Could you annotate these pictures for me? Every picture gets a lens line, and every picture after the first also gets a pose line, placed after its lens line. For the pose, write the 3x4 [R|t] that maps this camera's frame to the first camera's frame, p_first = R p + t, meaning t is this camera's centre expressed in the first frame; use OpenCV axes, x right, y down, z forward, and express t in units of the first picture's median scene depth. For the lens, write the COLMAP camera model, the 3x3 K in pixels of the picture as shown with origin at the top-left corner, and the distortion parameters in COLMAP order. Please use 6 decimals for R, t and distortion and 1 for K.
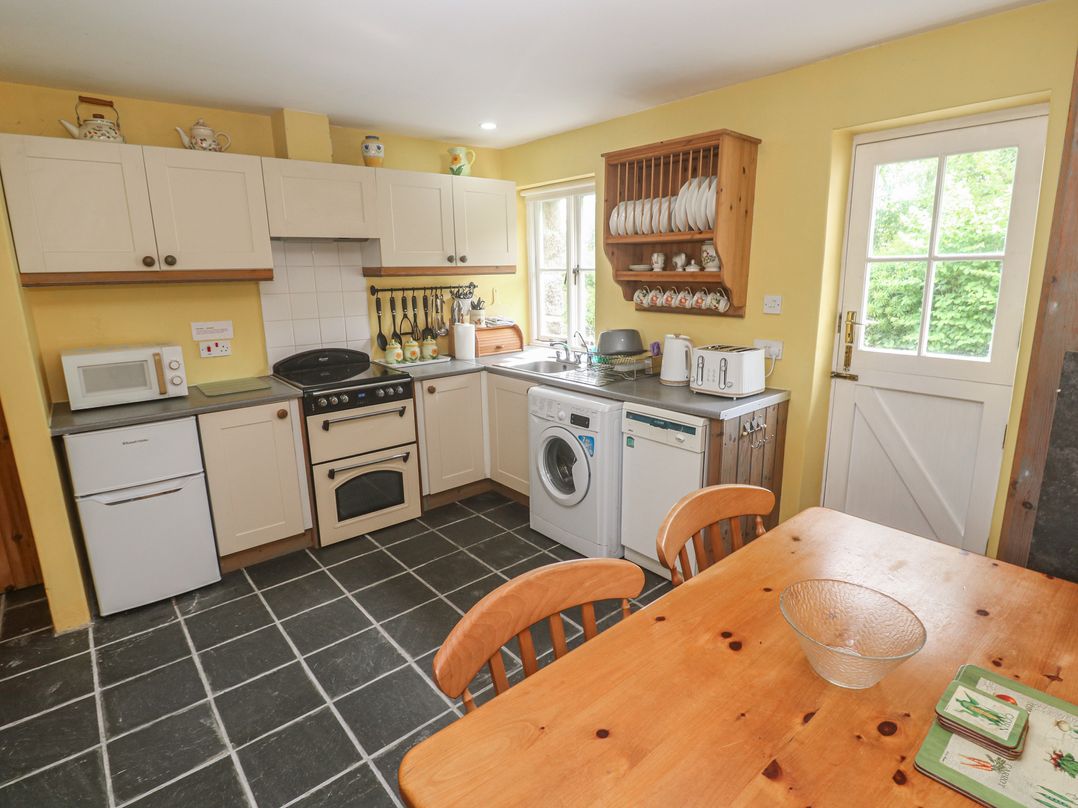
lens RADIAL K [[571.3, 0, 548.9], [0, 571.3, 398.9], [0, 0, 1]] dist [-0.005598, -0.002143]
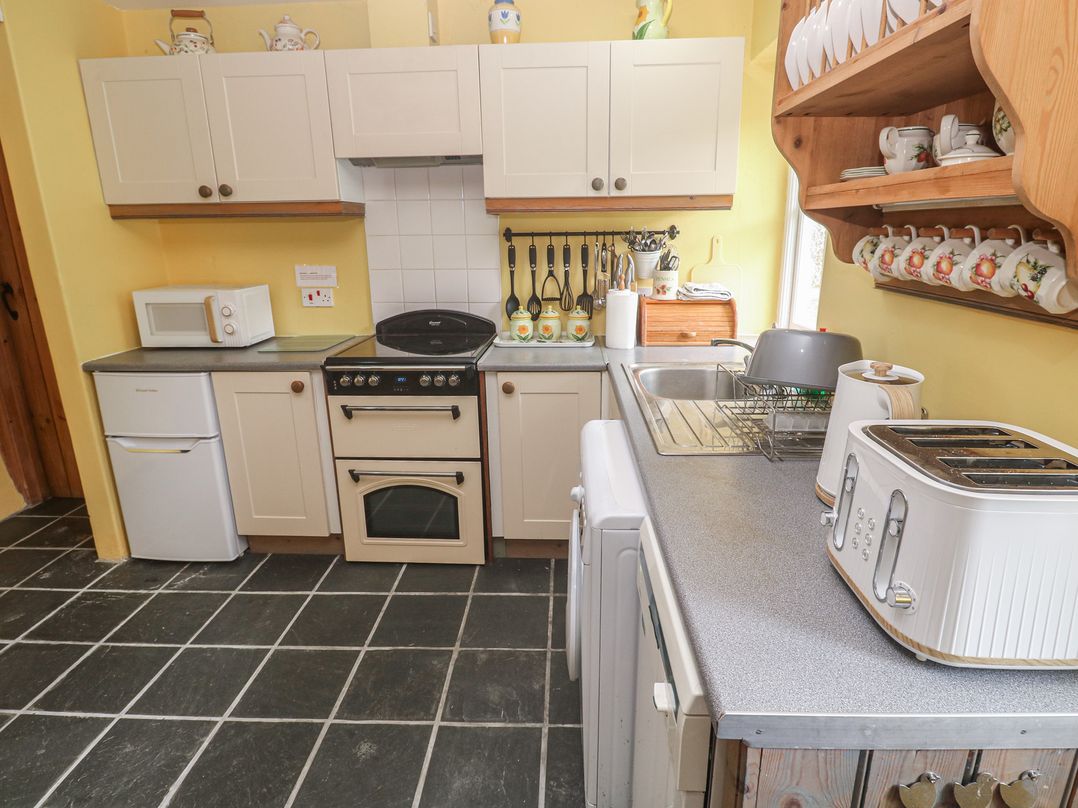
lens RADIAL K [[592.2, 0, 541.0], [0, 592.2, 395.0], [0, 0, 1]] dist [0.005316, -0.009424]
pose [[0.726265, 0.189333, -0.660827, 0.279643], [-0.154378, 0.981689, 0.111599, -0.092939], [0.669856, 0.020967, 0.742195, 0.544858]]
